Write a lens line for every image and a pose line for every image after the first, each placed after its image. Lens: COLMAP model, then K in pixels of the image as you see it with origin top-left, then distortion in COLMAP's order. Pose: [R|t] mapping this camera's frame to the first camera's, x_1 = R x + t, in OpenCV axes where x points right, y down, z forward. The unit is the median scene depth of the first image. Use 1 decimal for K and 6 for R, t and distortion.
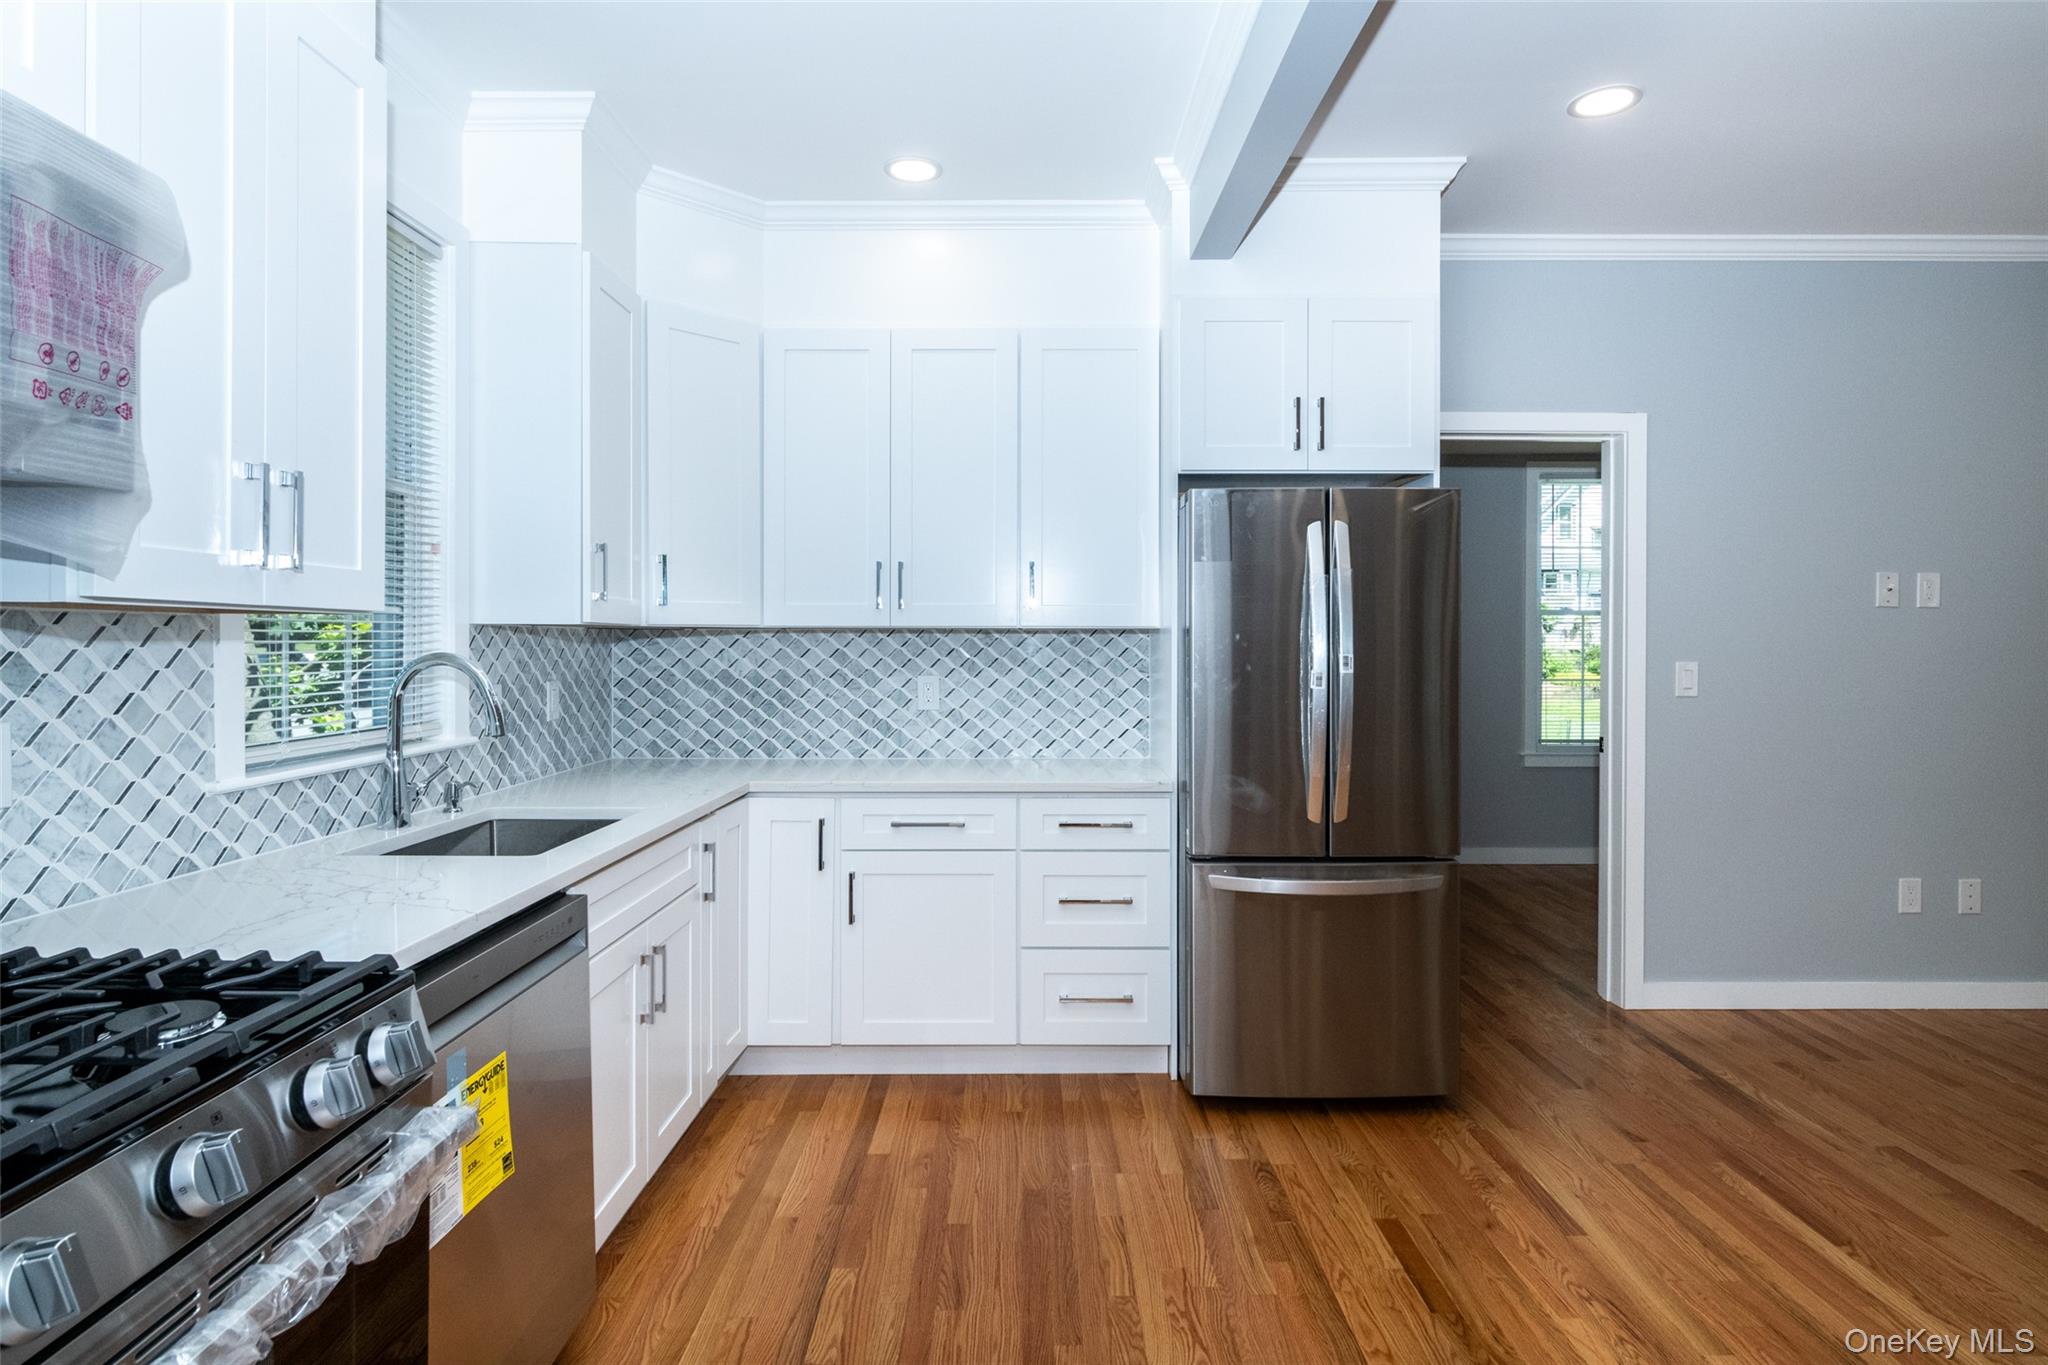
lens RADIAL K [[1044.0, 0, 1021.5], [0, 1044.0, 649.1], [0, 0, 1]] dist [-0.001072, -0.000040]
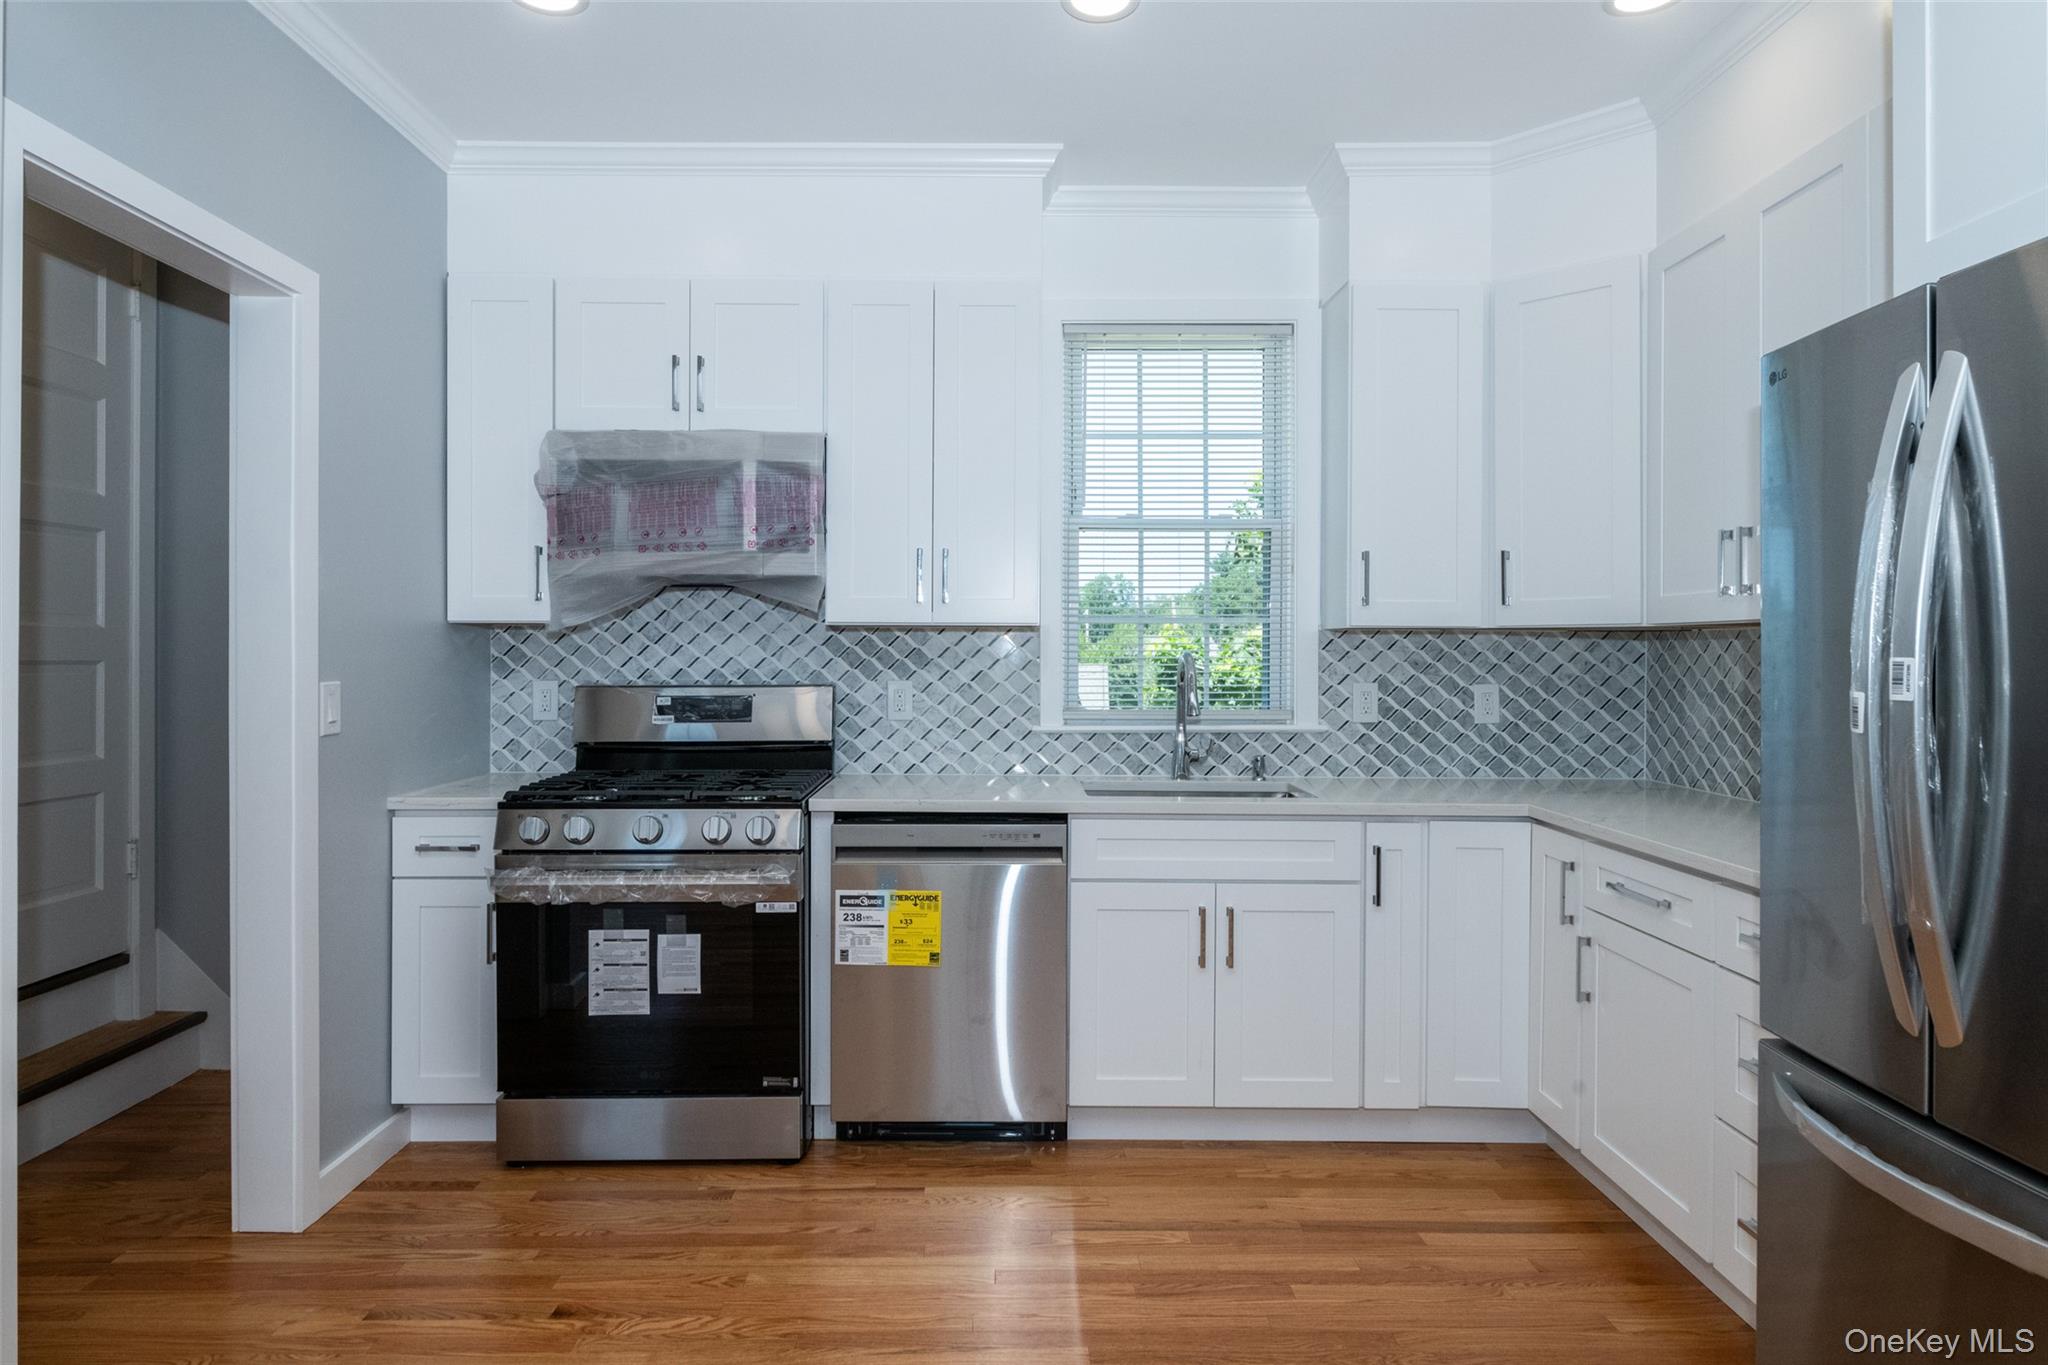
lens RADIAL K [[1149.9, 0, 1017.1], [0, 1149.9, 652.2], [0, 0, 1]] dist [-0.000130, -0.003818]
pose [[0.053398, 0.001650, -0.998572, 0.728375], [-0.010086, 0.999949, 0.001113, 0.003475], [0.998522, 0.010012, 0.053412, 0.565195]]
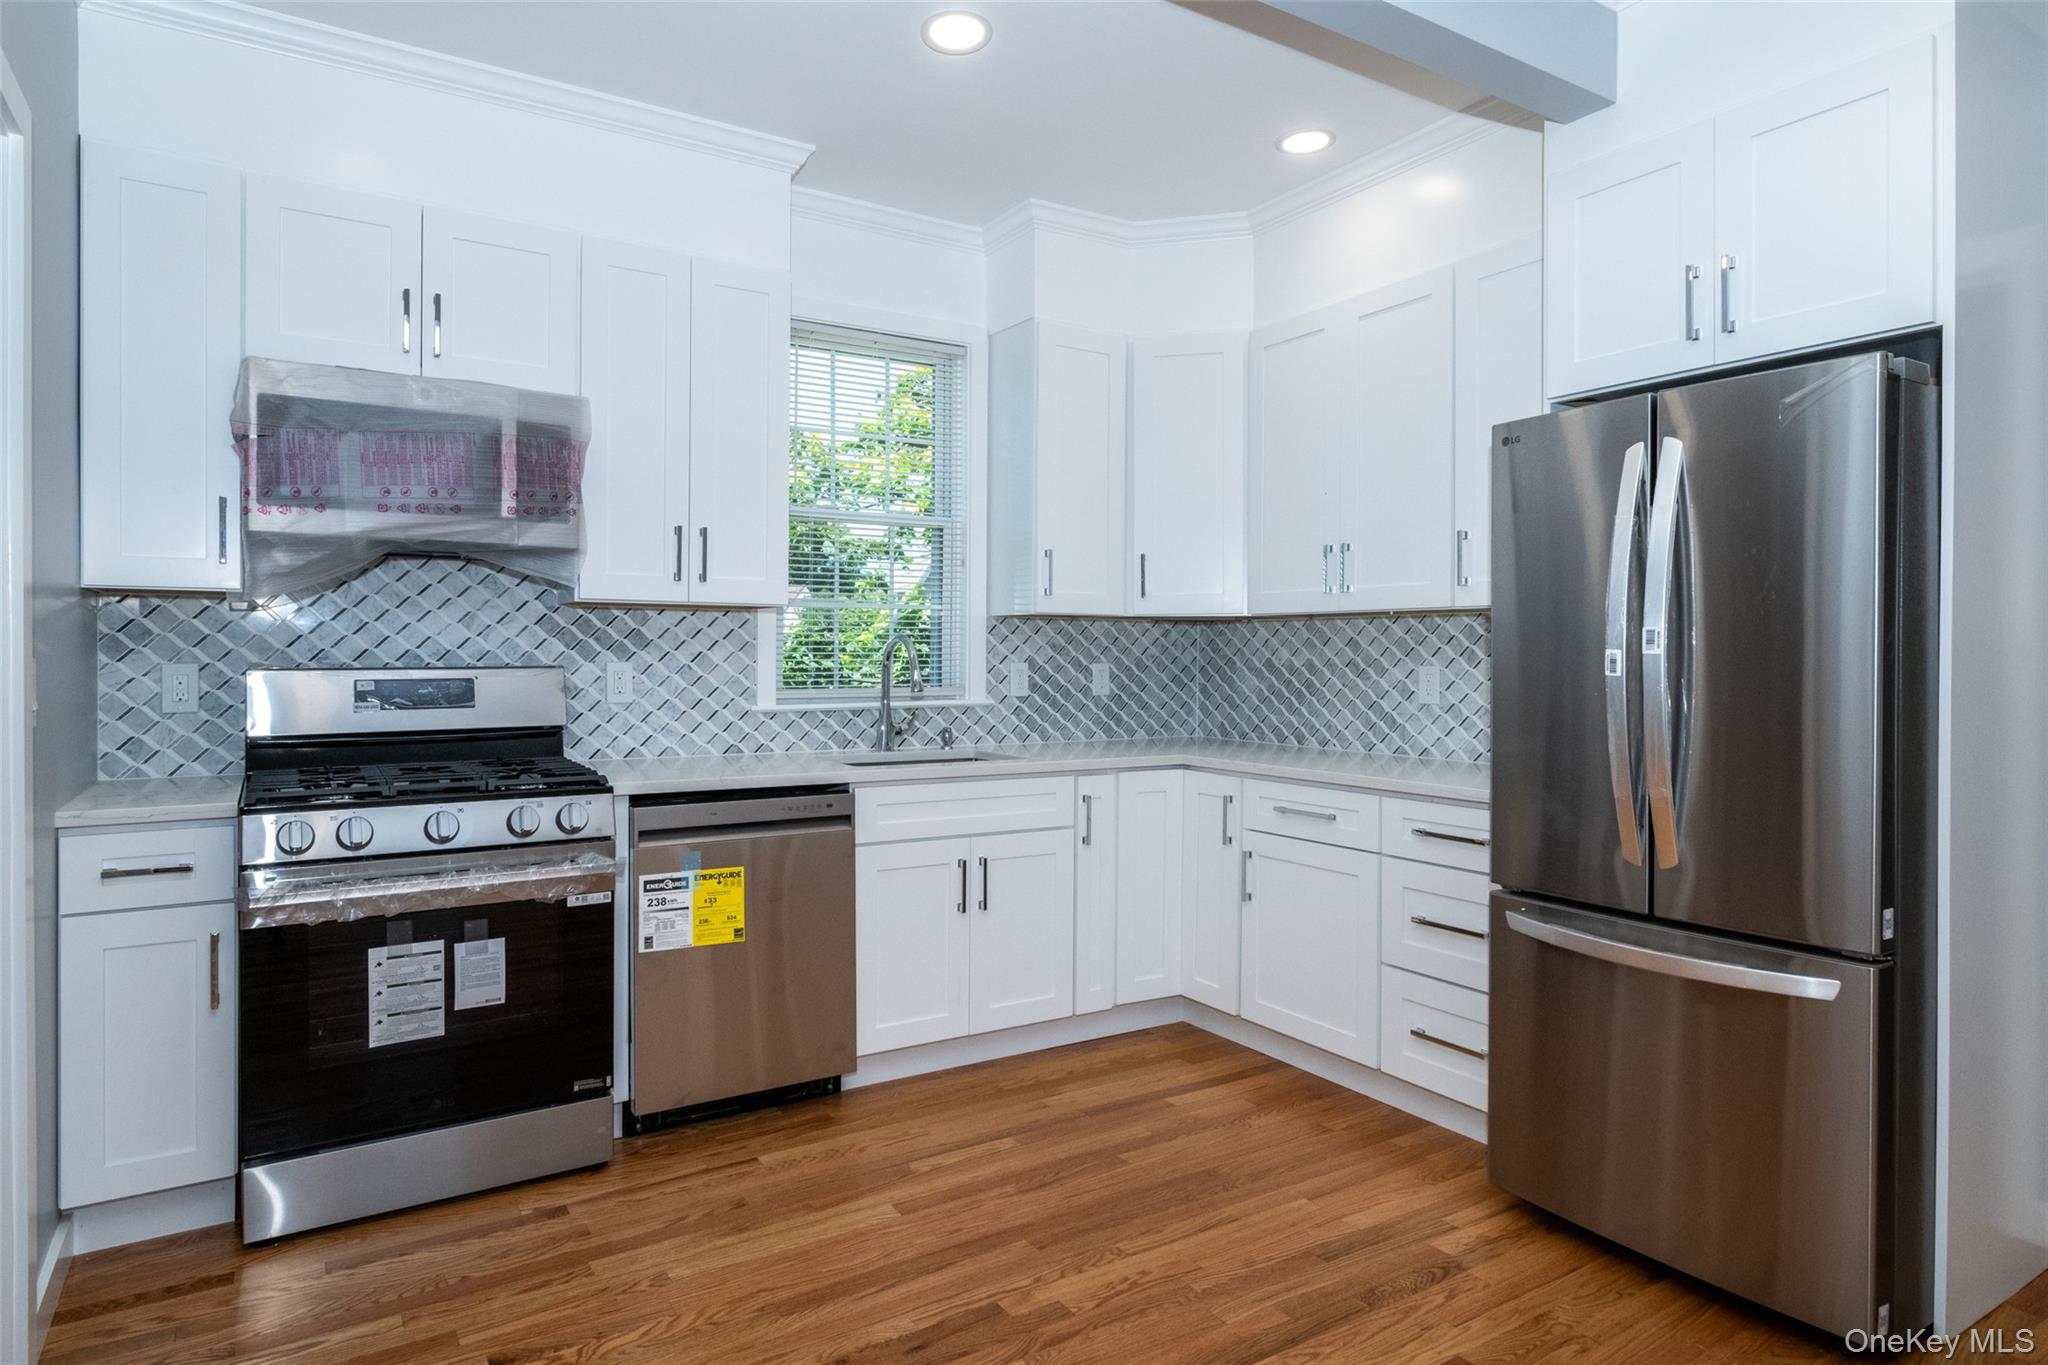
lens RADIAL K [[1099.7, 0, 973.4], [0, 1099.7, 655.7], [0, 0, 1]] dist [-0.004694, -0.001460]
pose [[0.539393, 0.007102, -0.842024, 0.646101], [-0.010299, 0.999945, 0.001836, 0.024200], [0.841991, 0.007682, 0.539436, 0.202371]]
